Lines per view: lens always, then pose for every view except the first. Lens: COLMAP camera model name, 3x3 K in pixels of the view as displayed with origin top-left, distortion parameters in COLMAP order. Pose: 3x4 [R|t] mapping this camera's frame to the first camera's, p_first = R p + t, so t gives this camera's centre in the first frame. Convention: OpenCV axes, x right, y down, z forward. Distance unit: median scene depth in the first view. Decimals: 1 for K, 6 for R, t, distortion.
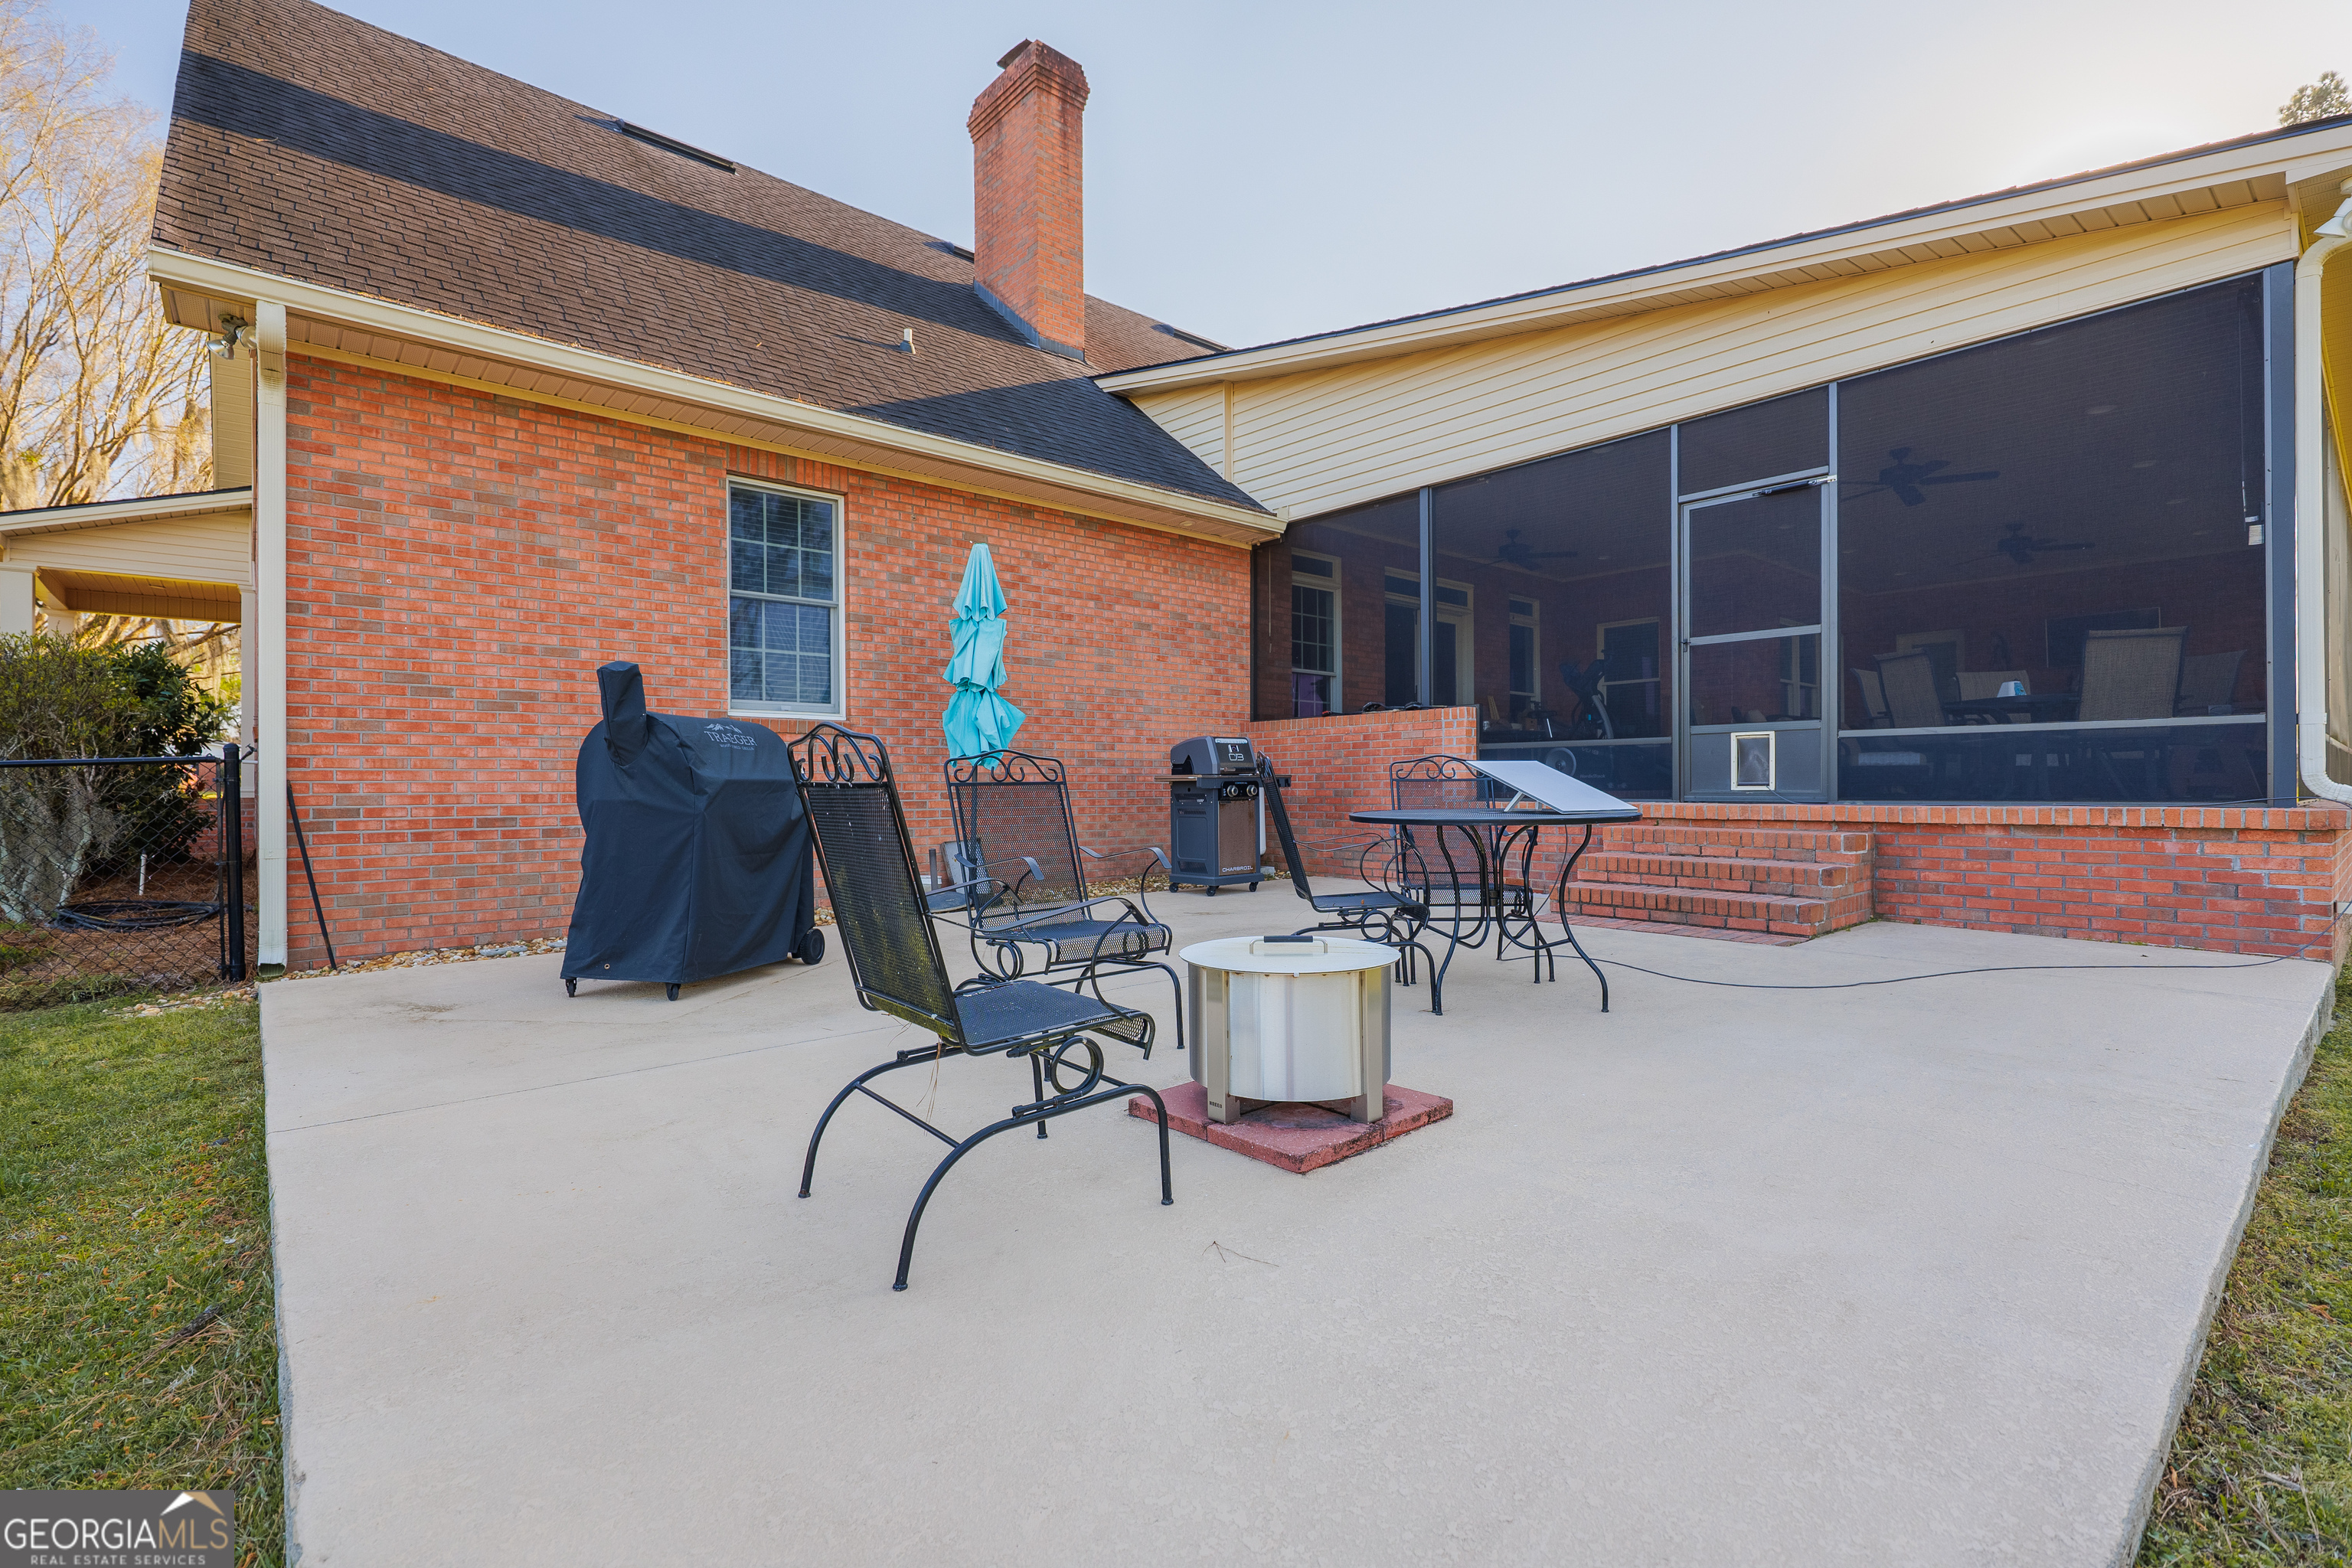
lens RADIAL K [[1065.9, 0, 1176.0], [0, 1065.9, 784.0], [0, 0, 1]] dist [0.005637, -0.000630]
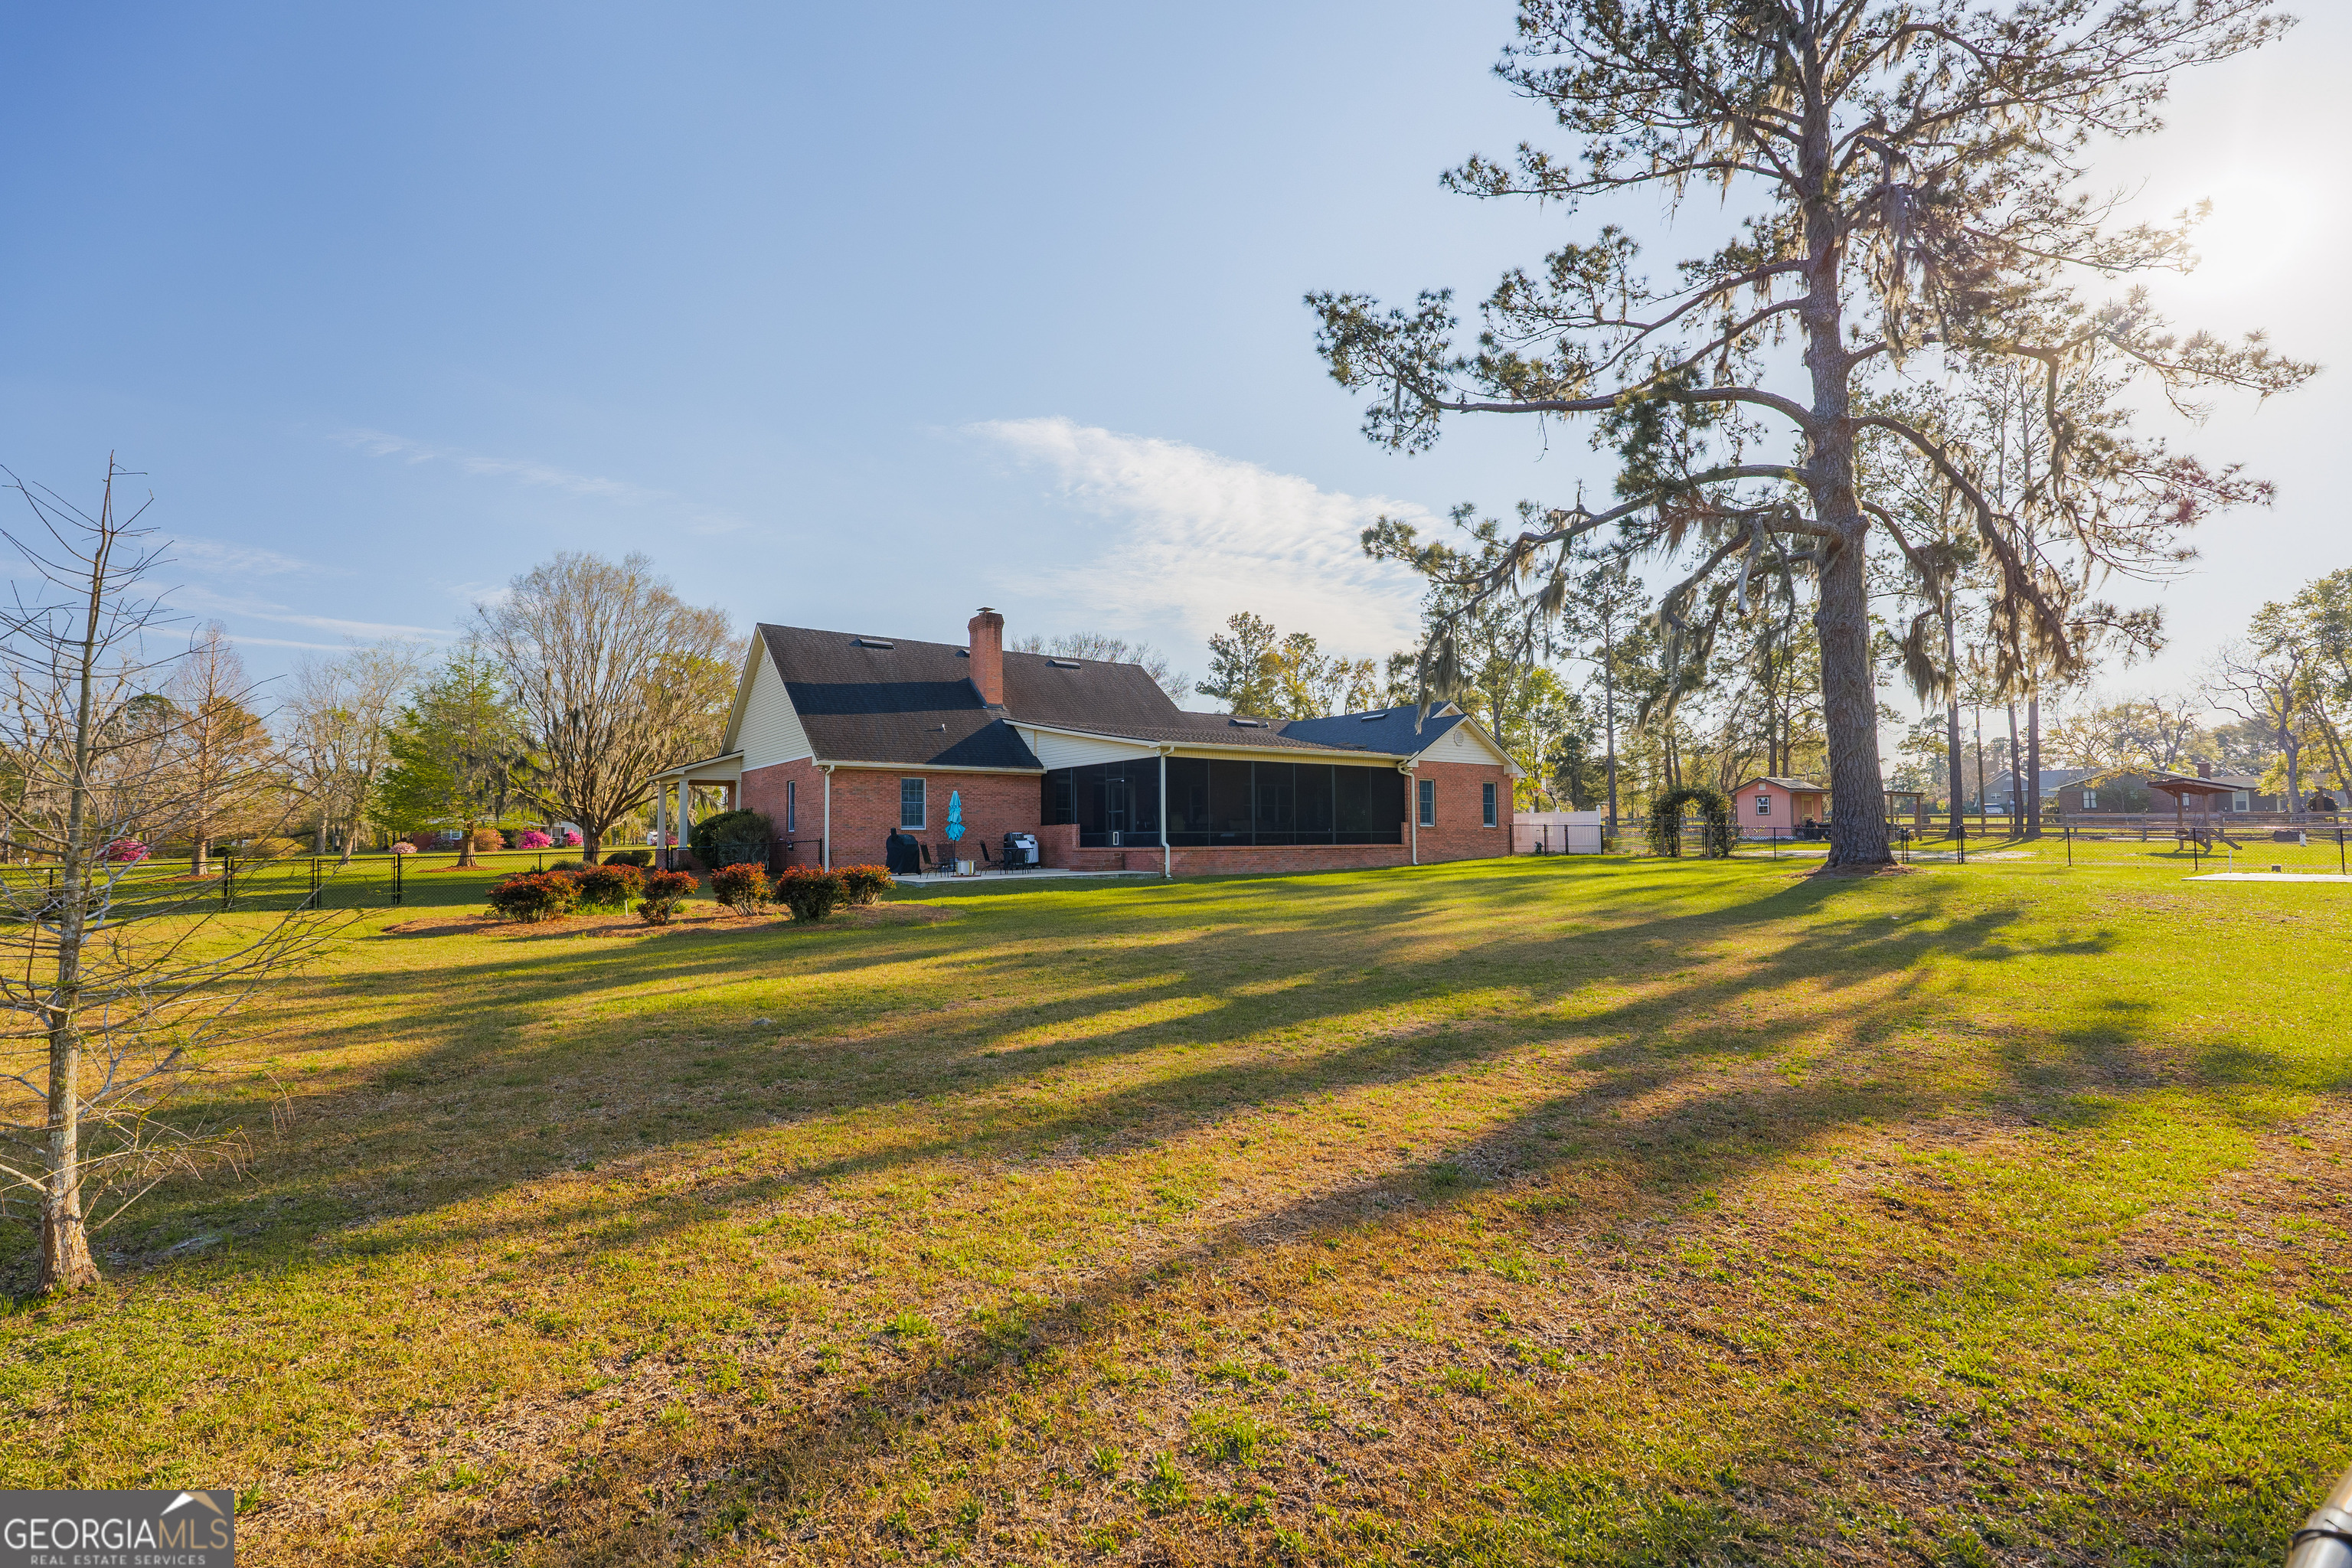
lens RADIAL K [[1065.9, 0, 1176.0], [0, 1065.9, 784.0], [0, 0, 1]] dist [0.005637, -0.000630]
pose [[0.997356, -0.005003, -0.072502, 0.853502], [0.001164, 0.998600, -0.052886, -0.012071], [0.072665, 0.052662, 0.995965, -2.719645]]
